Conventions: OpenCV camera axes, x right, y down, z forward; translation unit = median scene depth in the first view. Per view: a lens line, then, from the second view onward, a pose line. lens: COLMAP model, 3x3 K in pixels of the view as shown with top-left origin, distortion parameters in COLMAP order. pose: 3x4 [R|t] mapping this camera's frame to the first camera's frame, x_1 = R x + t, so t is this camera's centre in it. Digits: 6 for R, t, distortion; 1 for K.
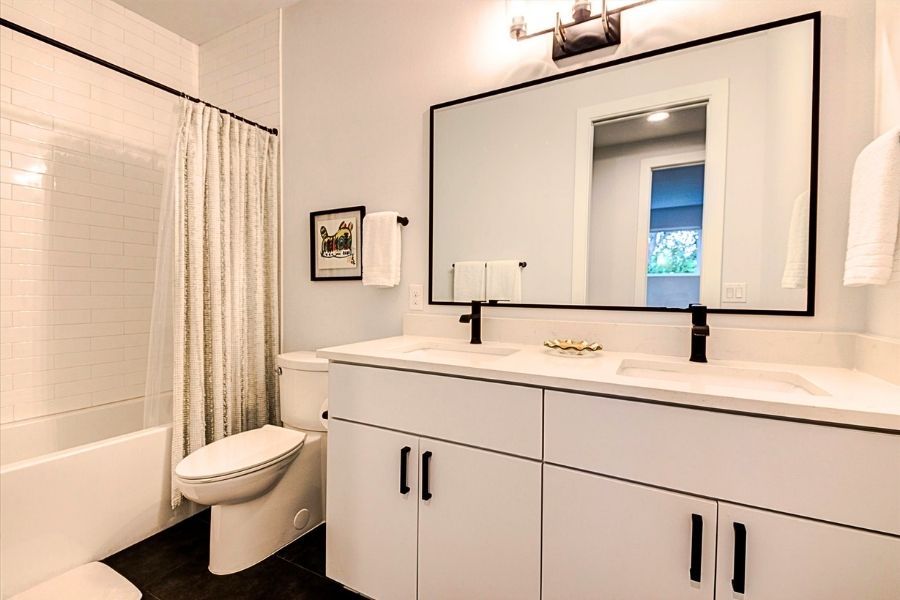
lens RADIAL K [[407.0, 0, 449.8], [0, 407.0, 302.4], [0, 0, 1]] dist [-0.003317, -0.000306]
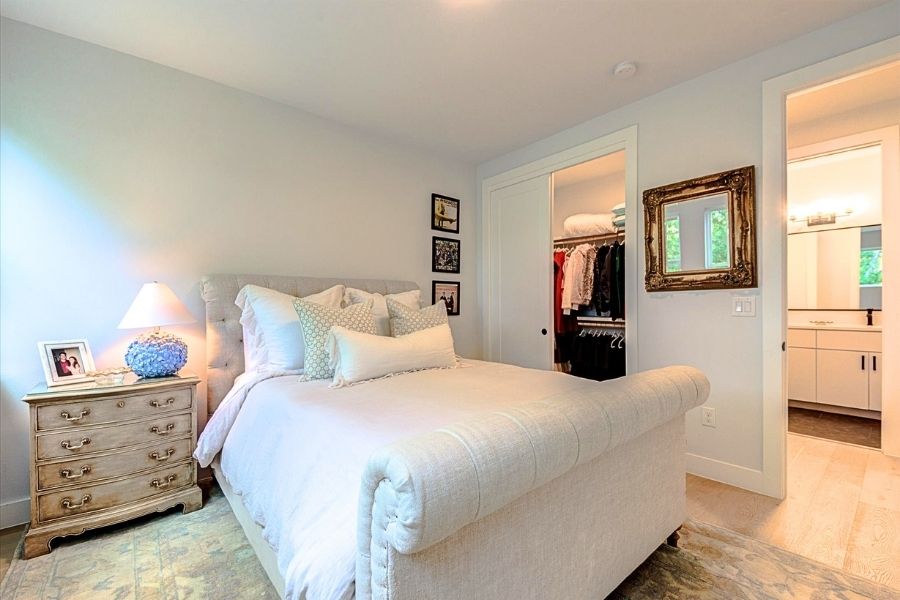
lens RADIAL K [[407.0, 0, 451.2], [0, 407.0, 301.3], [0, 0, 1]] dist [-0.003317, -0.000306]
pose [[0.939741, -0.011420, -0.341695, -2.099908], [0.006131, 0.999844, -0.016555, -0.024568], [0.341831, 0.013462, 0.939665, -4.708315]]
